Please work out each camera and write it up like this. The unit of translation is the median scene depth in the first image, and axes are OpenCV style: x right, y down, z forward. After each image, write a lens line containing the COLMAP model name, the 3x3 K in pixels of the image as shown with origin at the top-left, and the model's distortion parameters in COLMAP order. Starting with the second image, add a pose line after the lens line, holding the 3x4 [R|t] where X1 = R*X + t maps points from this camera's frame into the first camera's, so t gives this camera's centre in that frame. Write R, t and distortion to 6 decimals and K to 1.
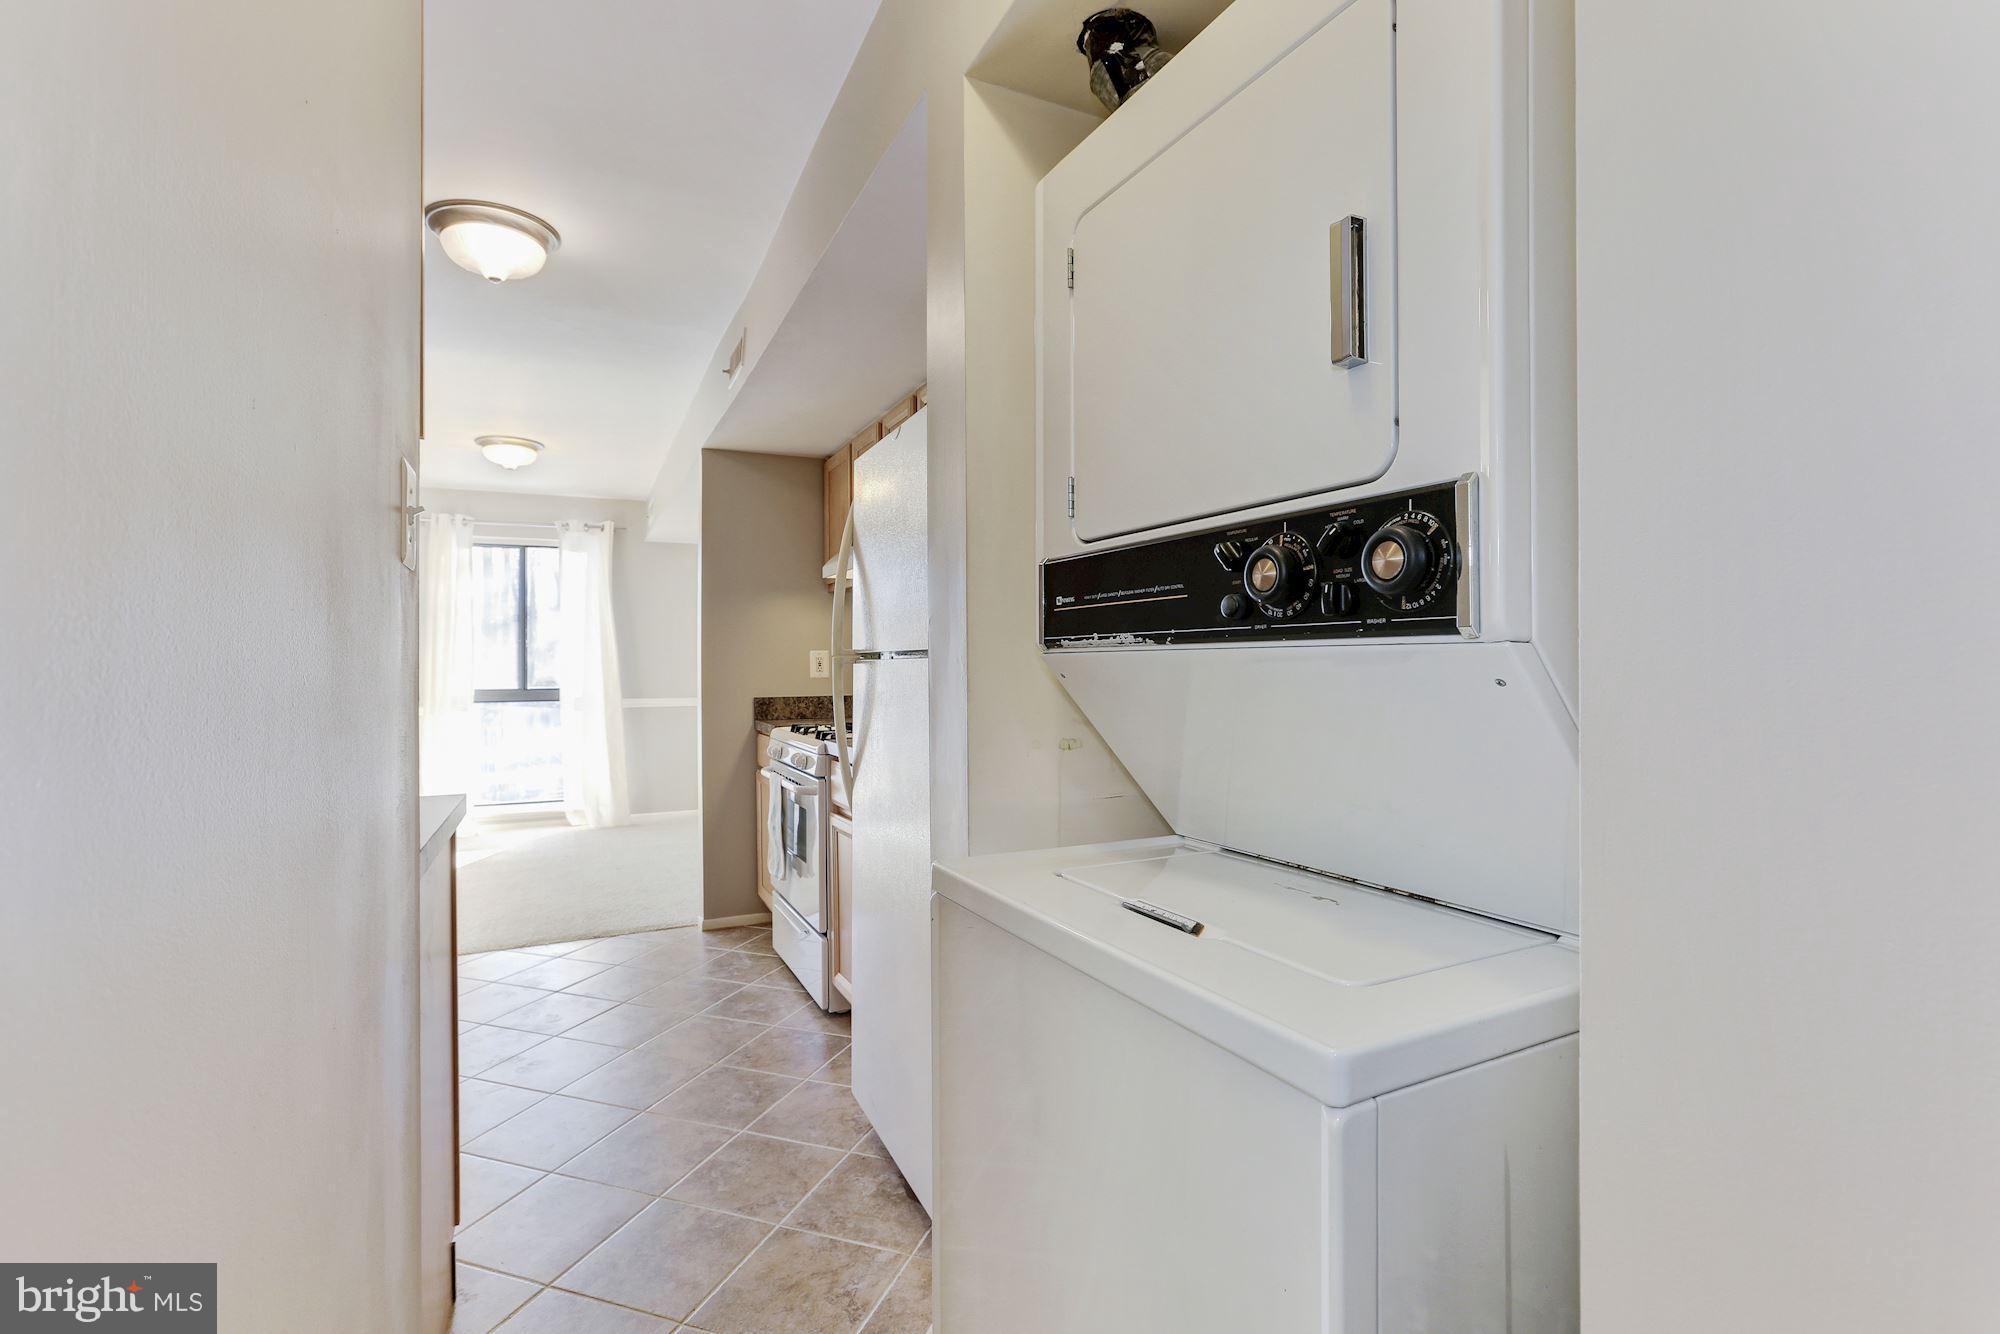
lens RADIAL K [[888.3, 0, 1000.0], [0, 888.3, 667.0], [0, 0, 1]] dist [-0.060990, 0.024460]
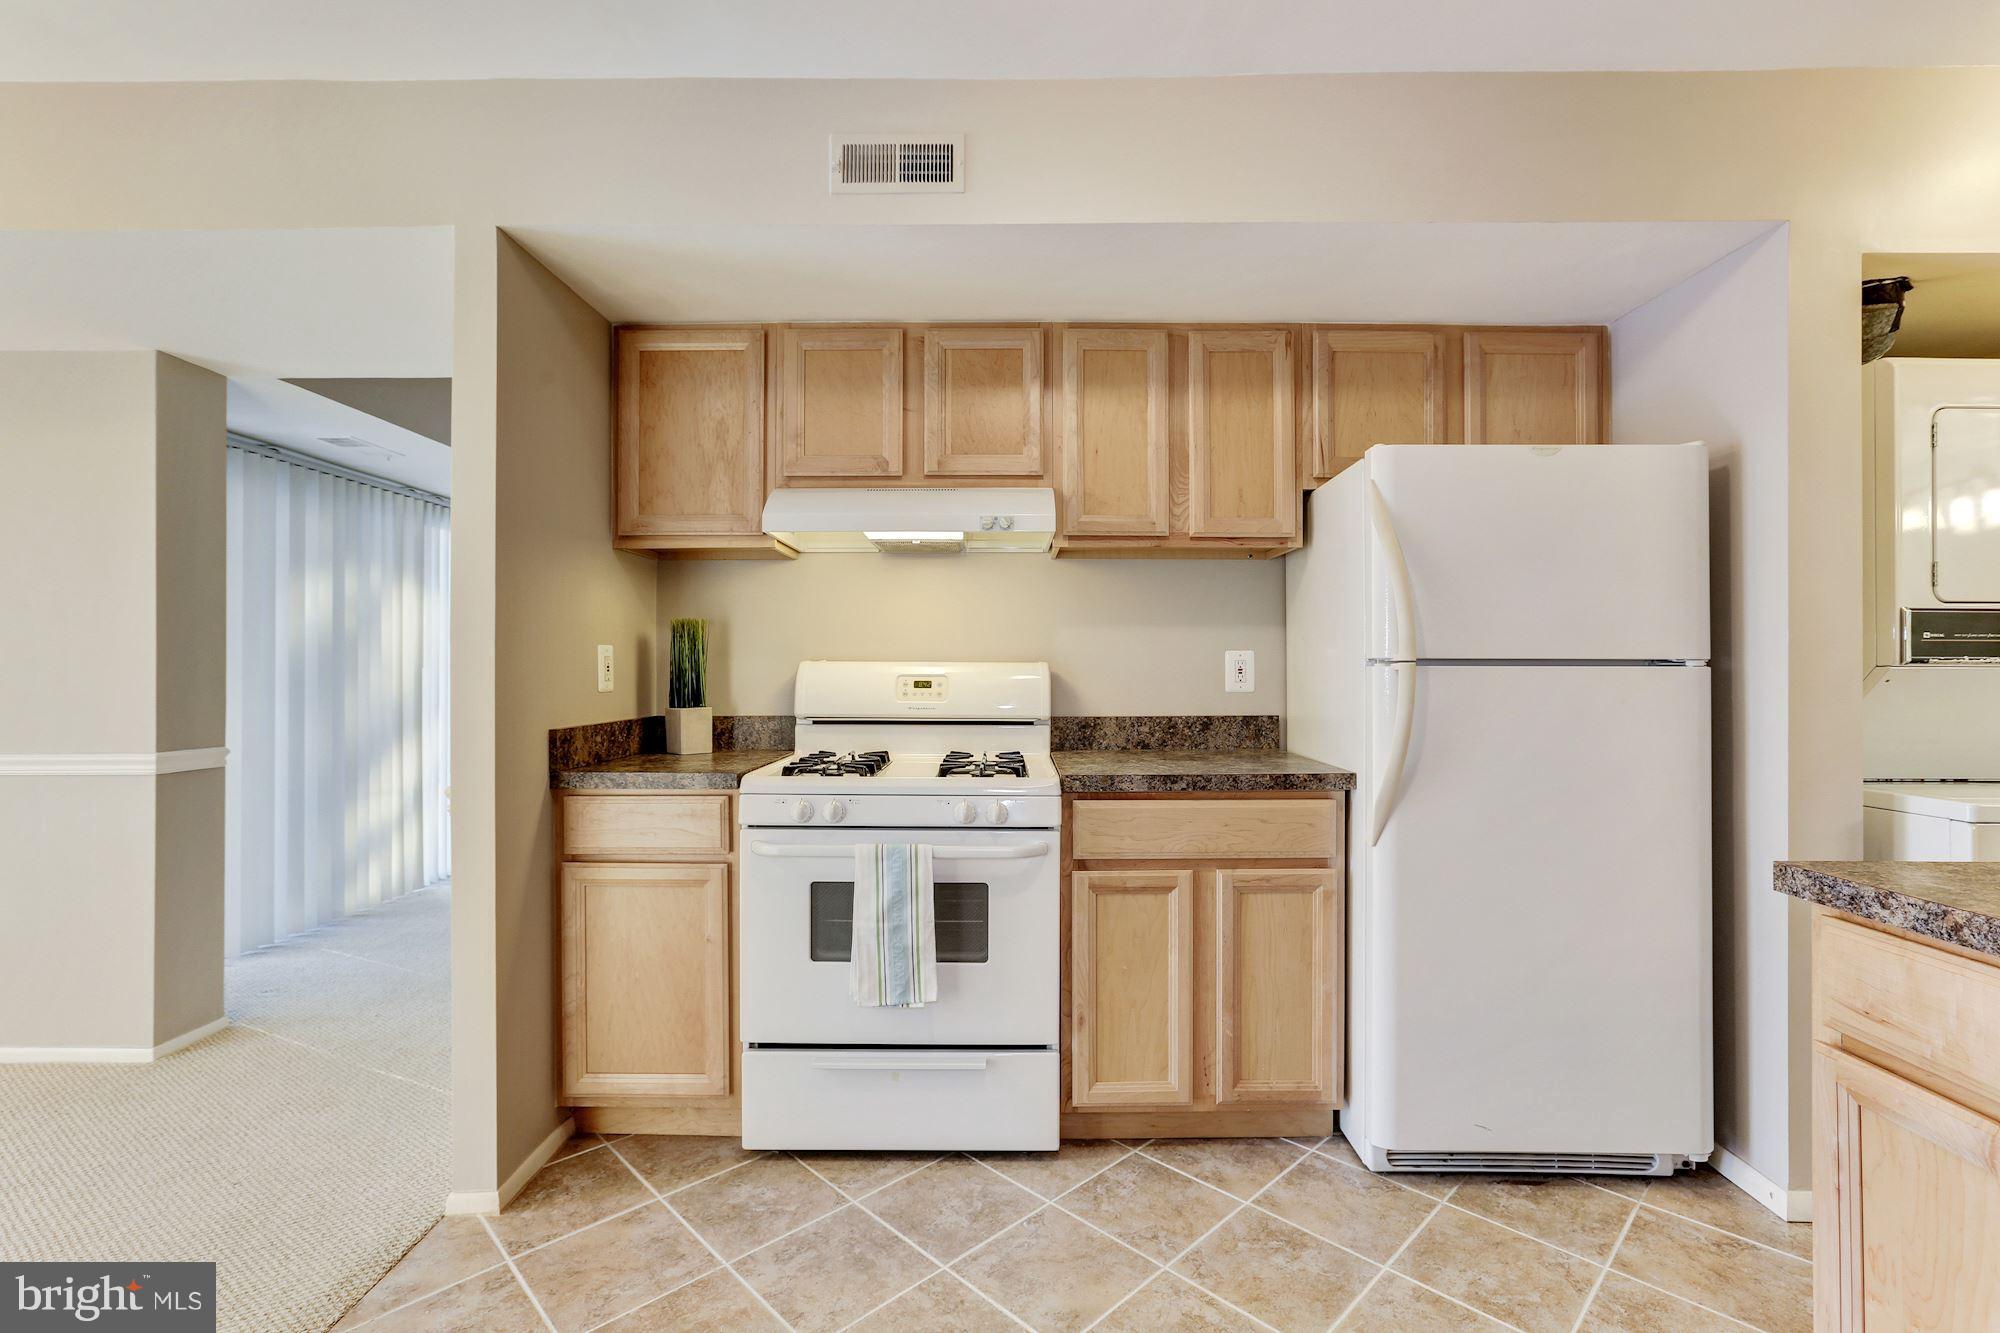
lens RADIAL K [[920.6, 0, 1004.1], [0, 920.6, 667.8], [0, 0, 1]] dist [-0.038096, 0.026162]
pose [[0.456097, 0.007269, 0.889900, -0.637324], [-0.001980, 0.999972, -0.007153, 0.000701], [-0.889928, 0.001501, 0.456099, 0.501942]]
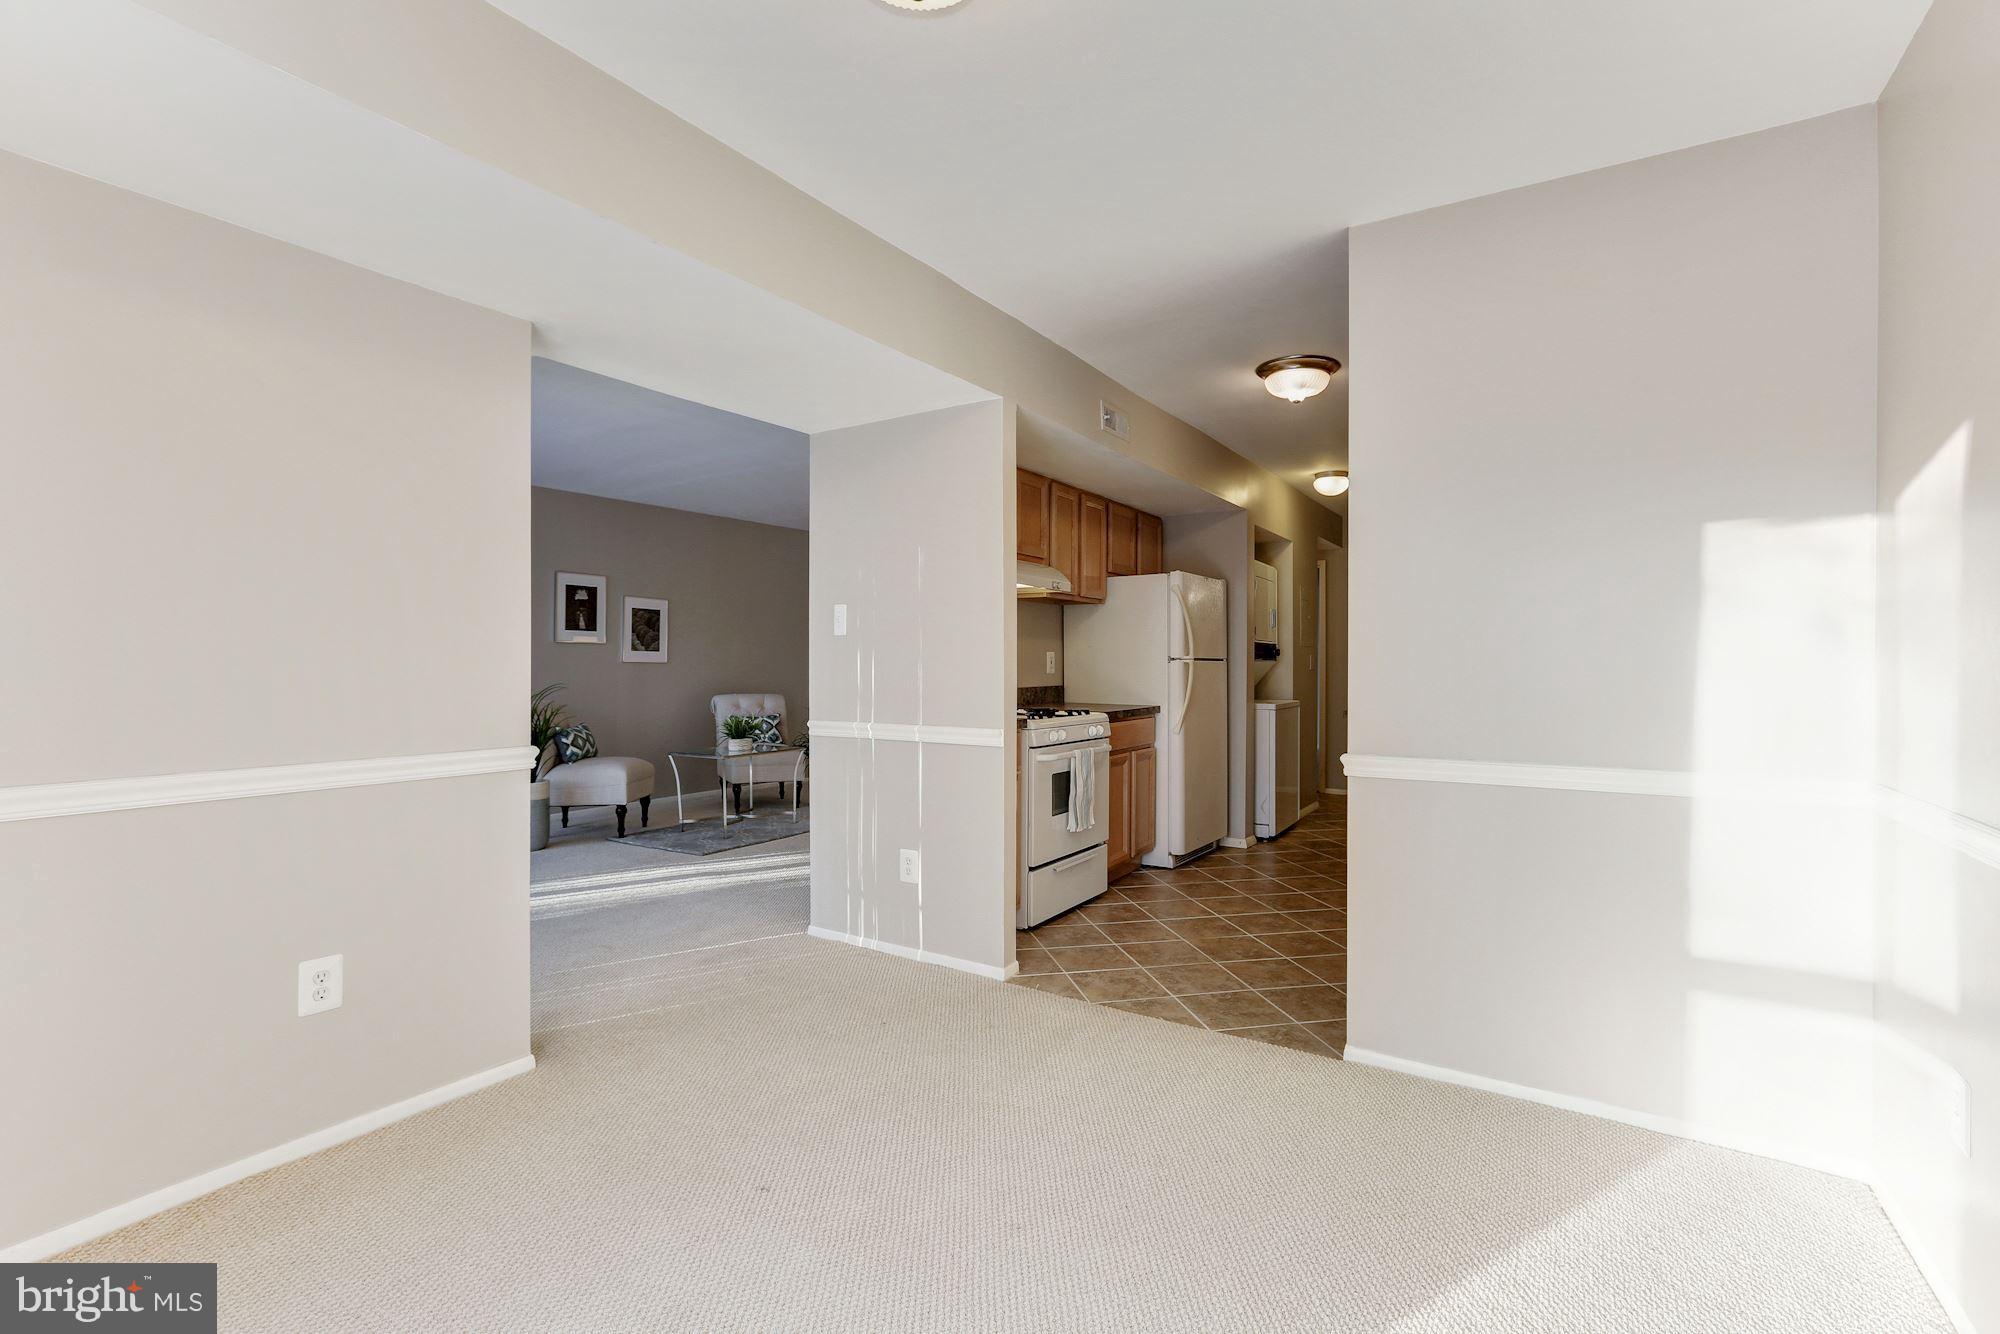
lens RADIAL K [[953.2, 0, 1000.0], [0, 953.2, 667.0], [0, 0, 1]] dist [-0.066348, 0.029575]
pose [[-0.523206, -0.002134, 0.852204, -1.077958], [0.001273, 0.999994, 0.003286, -0.000243], [-0.852205, 0.002805, -0.523200, 1.448993]]
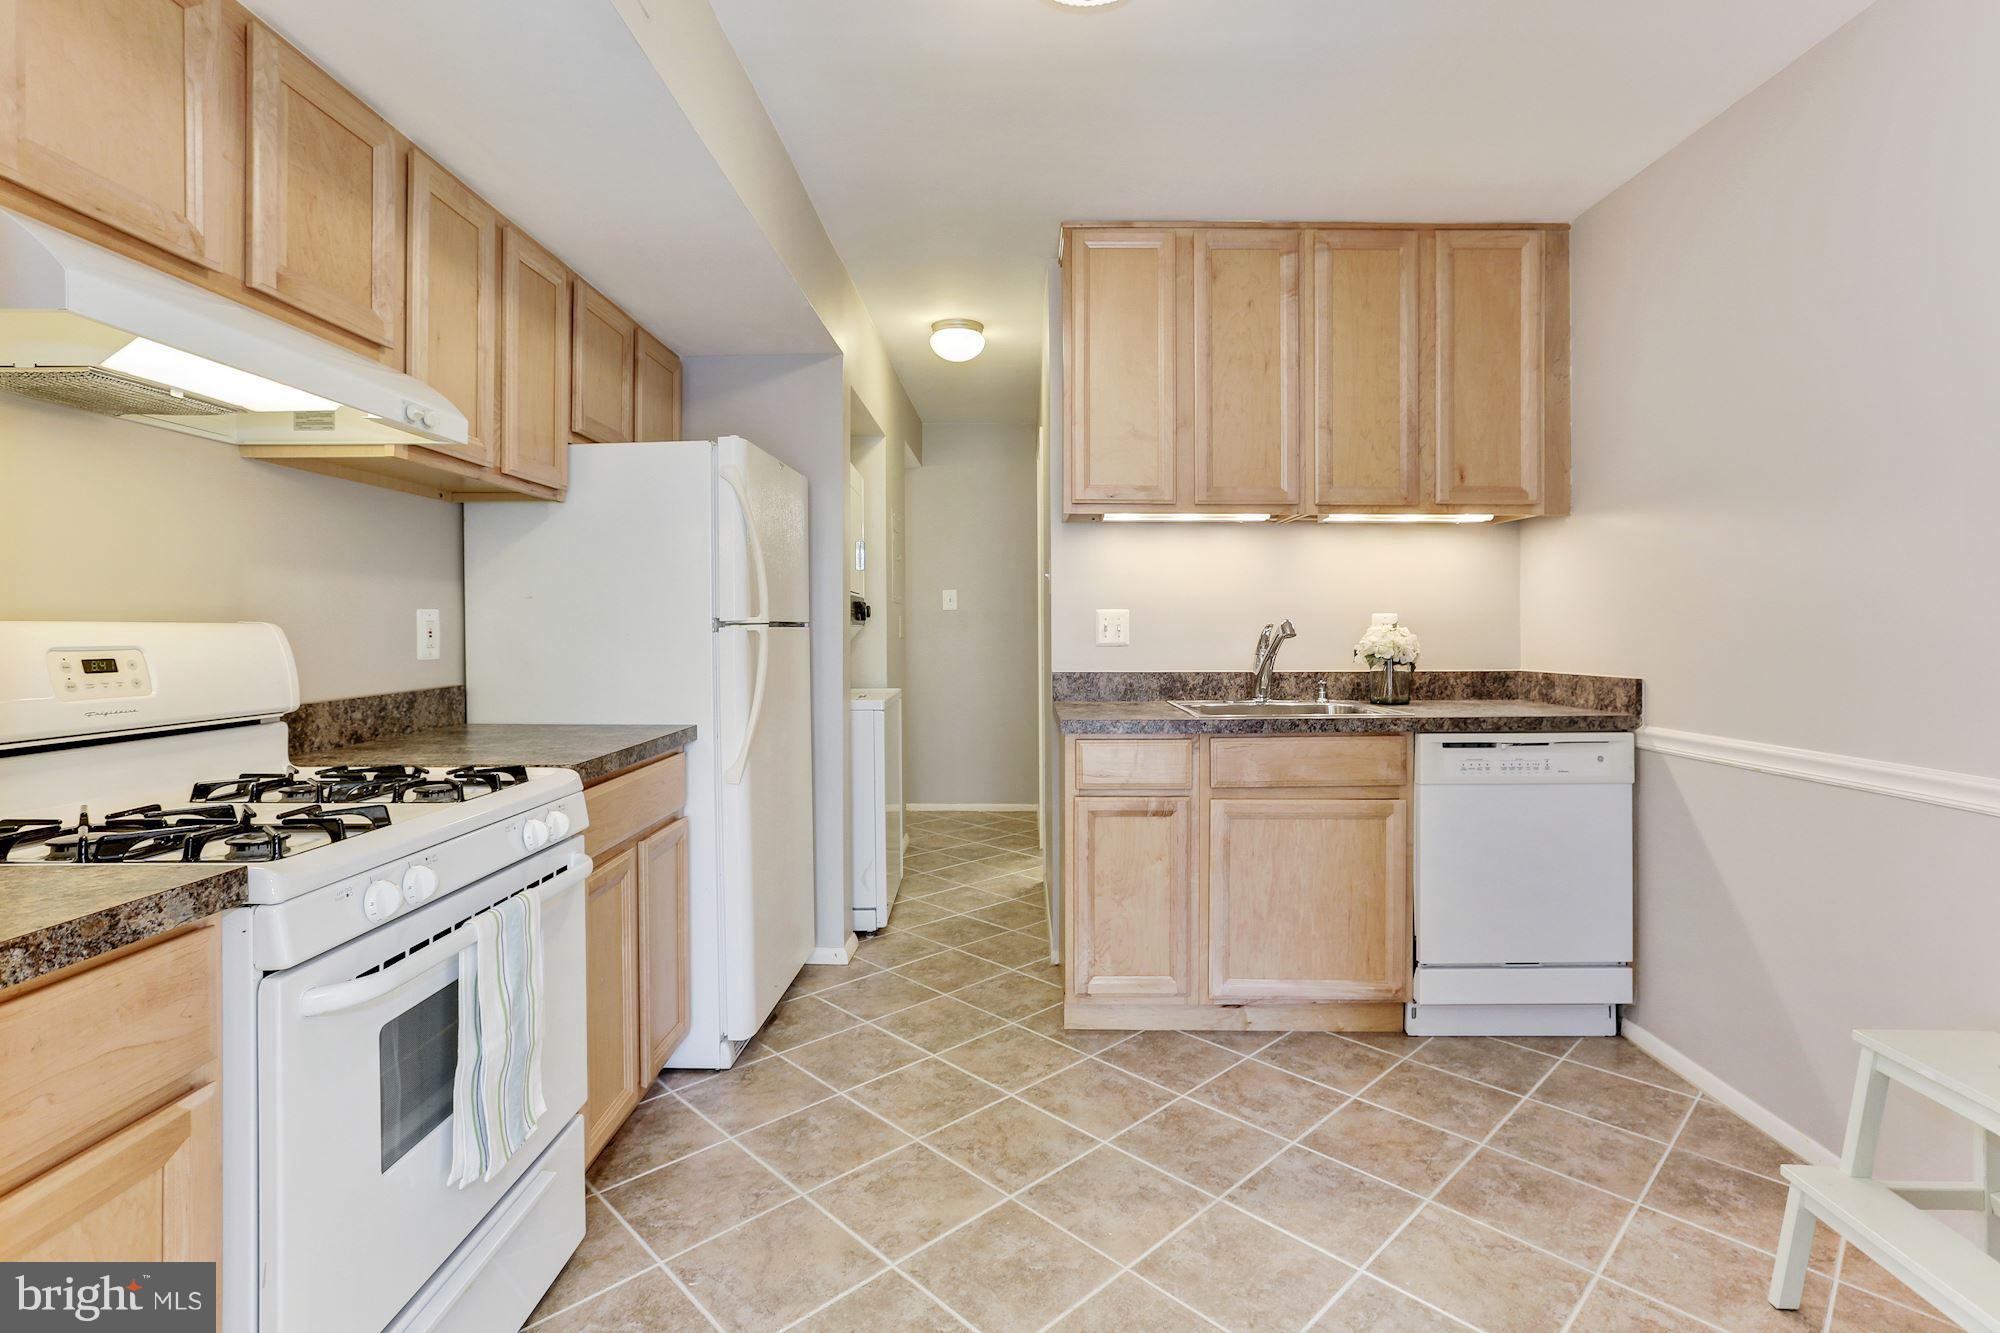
lens RADIAL K [[966.0, 0, 996.1], [0, 966.0, 629.1], [0, 0, 1]] dist [-0.035610, 0.024580]
pose [[-0.886173, 0.006493, 0.463308, -0.523117], [0.008943, 0.999955, 0.003092, -0.003648], [-0.463267, 0.006883, -0.886192, 1.024806]]
